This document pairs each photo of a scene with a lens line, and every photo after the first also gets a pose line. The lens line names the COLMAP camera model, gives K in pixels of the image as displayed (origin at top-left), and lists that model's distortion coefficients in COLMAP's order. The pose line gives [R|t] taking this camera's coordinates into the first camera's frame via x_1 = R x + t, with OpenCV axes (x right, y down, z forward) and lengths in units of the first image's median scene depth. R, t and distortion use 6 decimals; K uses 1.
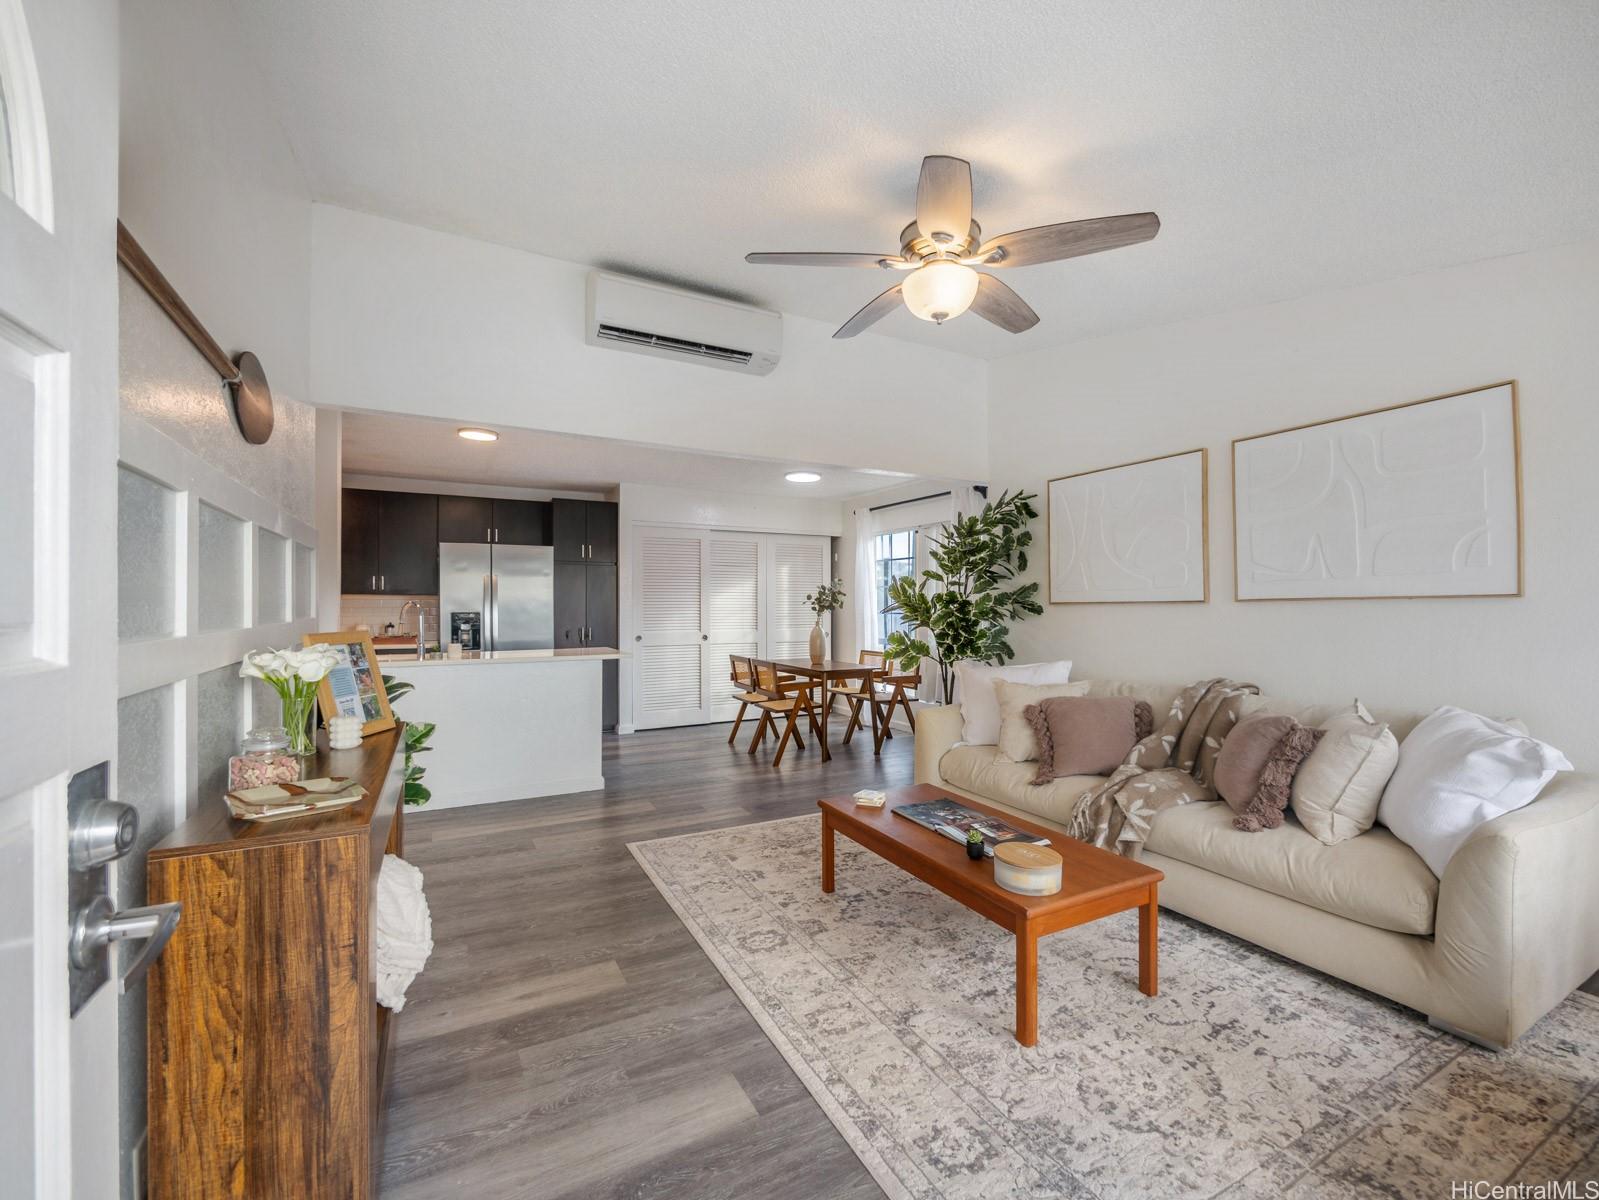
lens RADIAL K [[671.5, 0, 785.5], [0, 671.5, 607.5], [0, 0, 1]] dist [-0.006809, 0.000129]
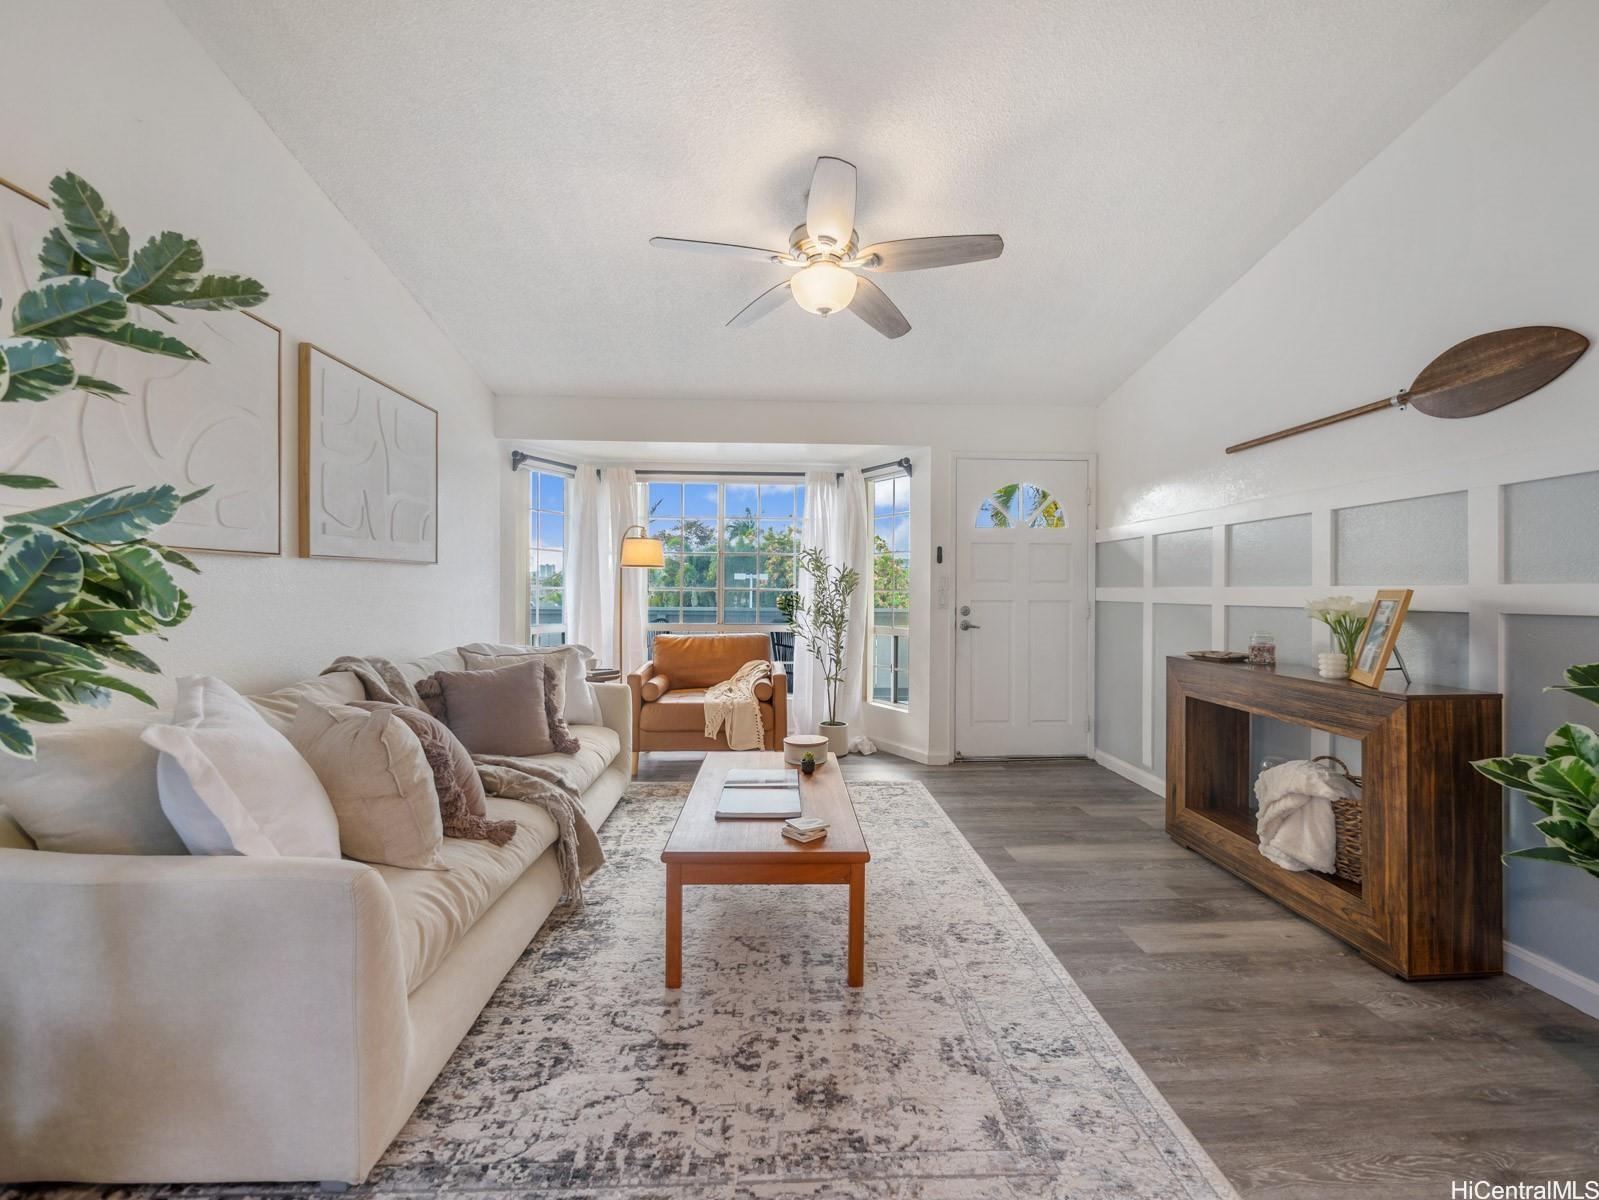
lens RADIAL K [[665.1, 0, 805.6], [0, 665.1, 590.4], [0, 0, 1]] dist [-0.002116, 0.000128]
pose [[-0.912206, -0.001767, 0.409727, -0.204880], [-0.000565, 0.999995, 0.003056, 0.034656], [-0.409731, 0.002556, -0.912203, 2.045923]]
